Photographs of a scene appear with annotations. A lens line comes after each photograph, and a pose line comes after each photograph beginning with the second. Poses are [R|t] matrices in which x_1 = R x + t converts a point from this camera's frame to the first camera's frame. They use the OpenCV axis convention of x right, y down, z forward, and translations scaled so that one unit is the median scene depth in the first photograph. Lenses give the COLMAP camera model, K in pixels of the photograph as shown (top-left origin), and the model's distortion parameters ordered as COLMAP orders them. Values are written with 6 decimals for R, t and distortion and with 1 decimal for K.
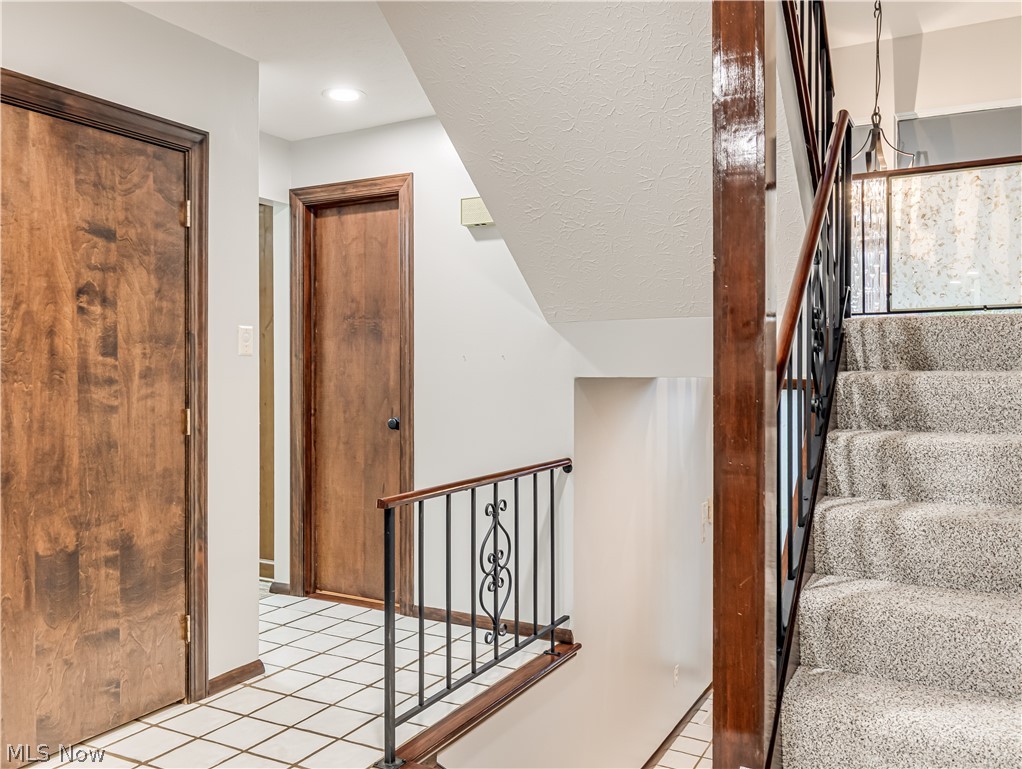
lens RADIAL K [[856.6, 0, 498.1], [0, 856.6, 364.8], [0, 0, 1]] dist [-0.004282, -0.005166]
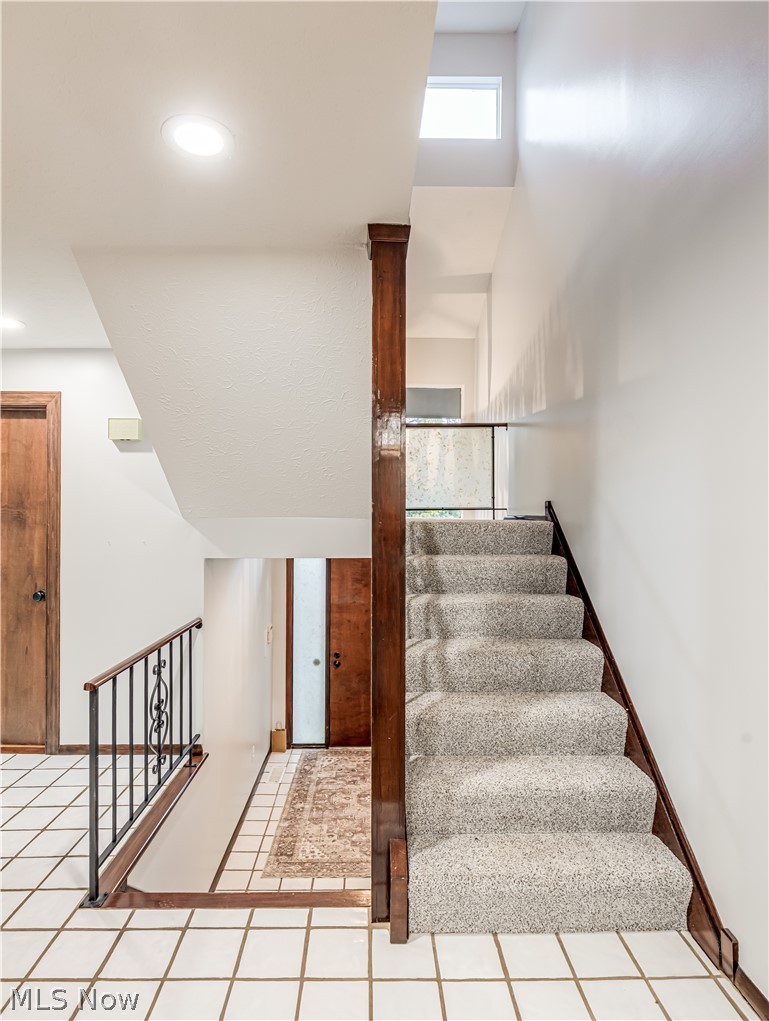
lens RADIAL K [[571.9, 0, 384.5], [0, 571.9, 510.5], [0, 0, 1]] dist [-0.008650, -0.000804]
pose [[0.859835, 0.010088, 0.510473, -0.140941], [-0.006378, 0.999939, -0.009017, -0.059995], [-0.510533, 0.004498, 0.859847, 0.072718]]
